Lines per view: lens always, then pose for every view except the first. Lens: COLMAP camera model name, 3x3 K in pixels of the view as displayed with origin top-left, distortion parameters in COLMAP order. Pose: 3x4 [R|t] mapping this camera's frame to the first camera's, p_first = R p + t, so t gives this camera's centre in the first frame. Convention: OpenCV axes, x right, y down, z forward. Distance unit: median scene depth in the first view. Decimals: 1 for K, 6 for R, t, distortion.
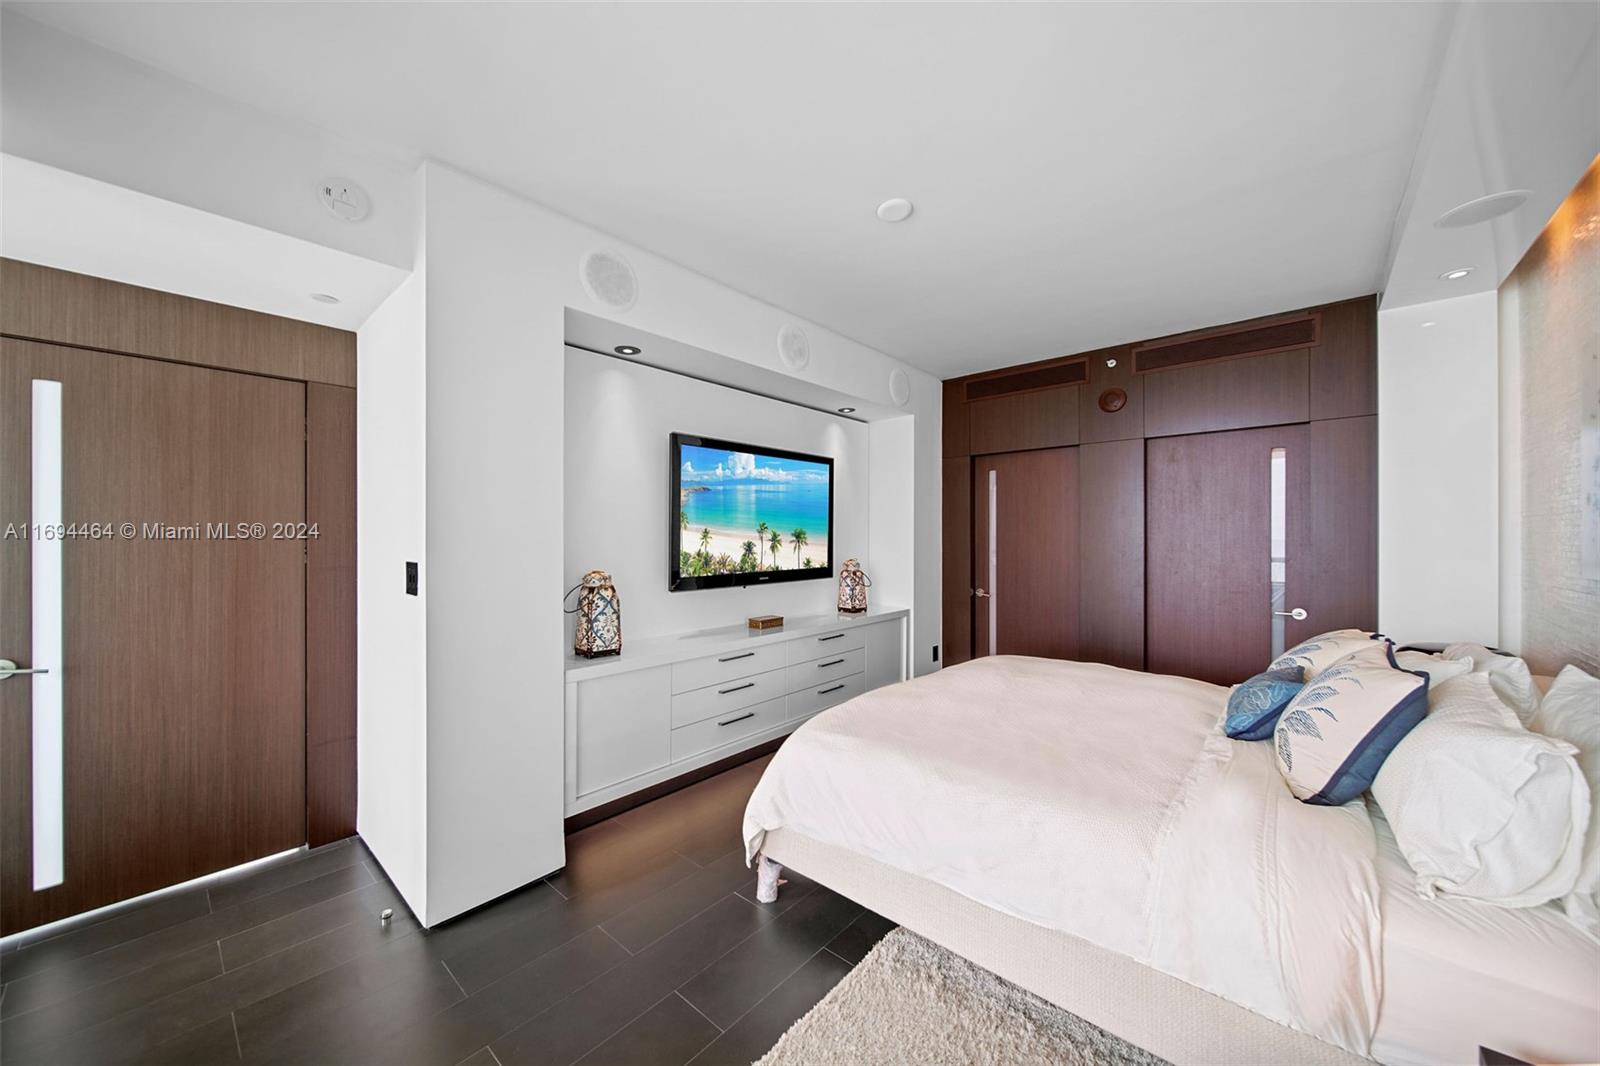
lens RADIAL K [[568.6, 0, 800.0], [0, 568.6, 533.0], [0, 0, 1]] dist [-0.014549, -0.000010]
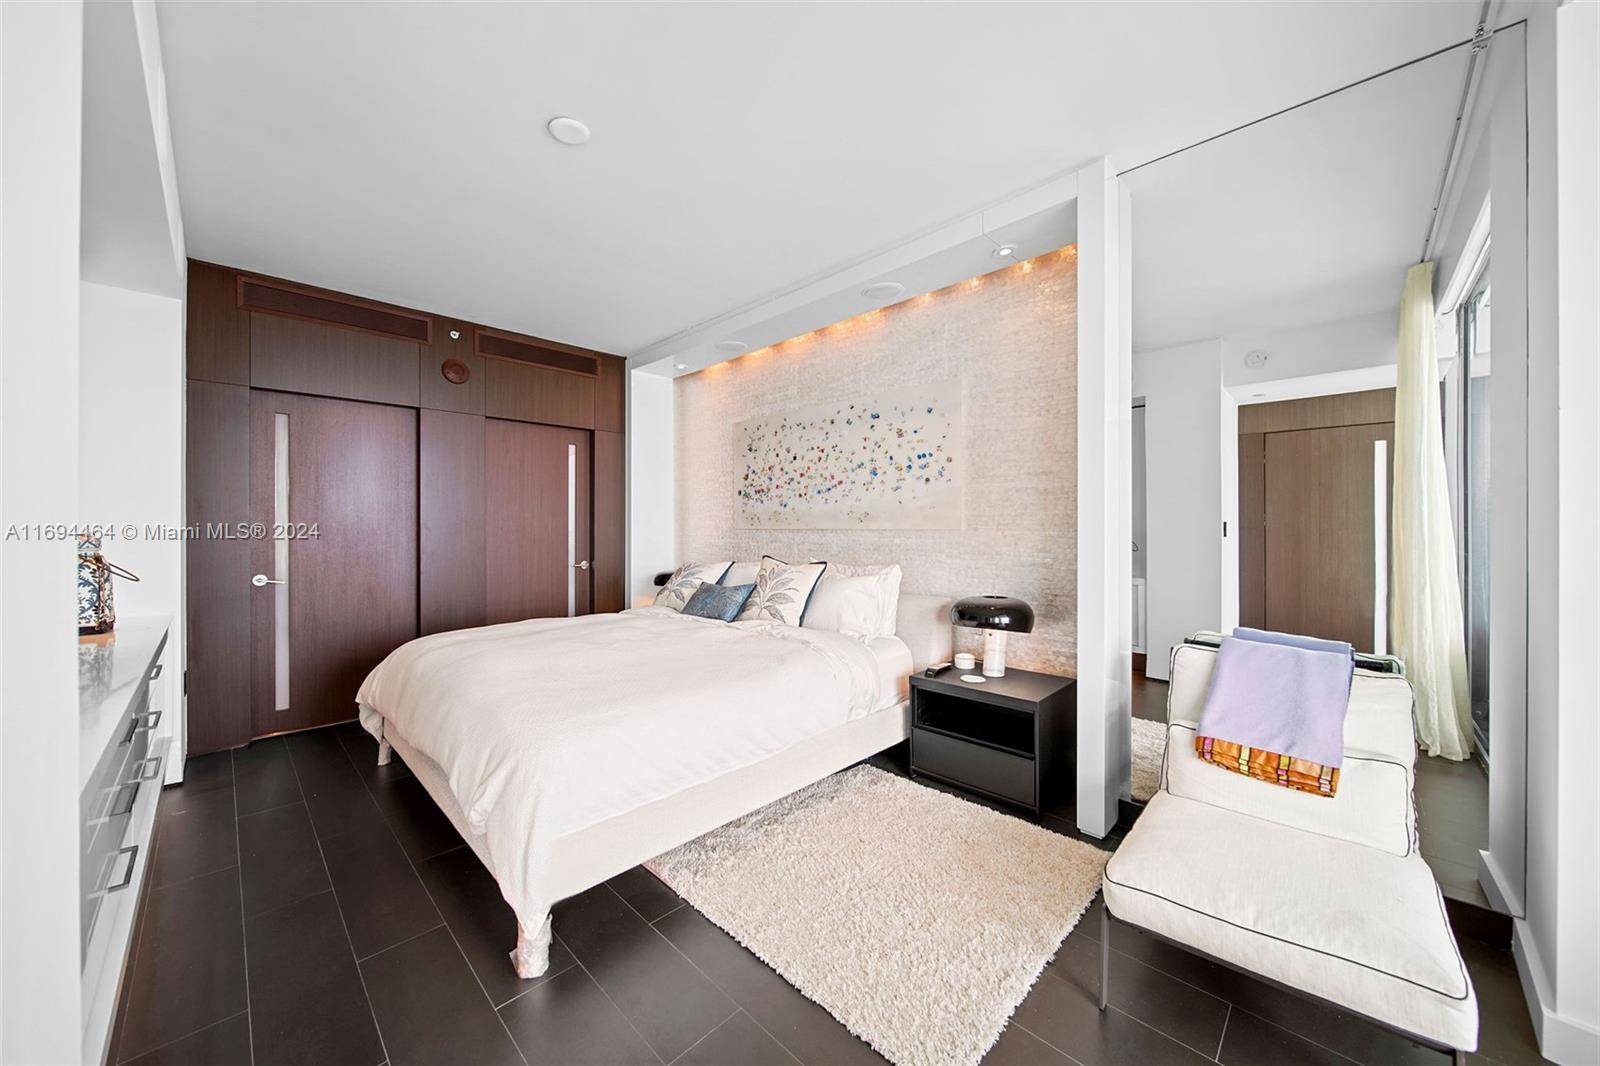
lens RADIAL K [[562.7, 0, 800.0], [0, 562.7, 533.0], [0, 0, 1]] dist [-0.000266, -0.000010]
pose [[0.041251, -0.008243, 0.999115, -0.424617], [-0.010917, 0.999903, 0.008700, 0.036361], [-0.999089, -0.011266, 0.041157, 0.341438]]
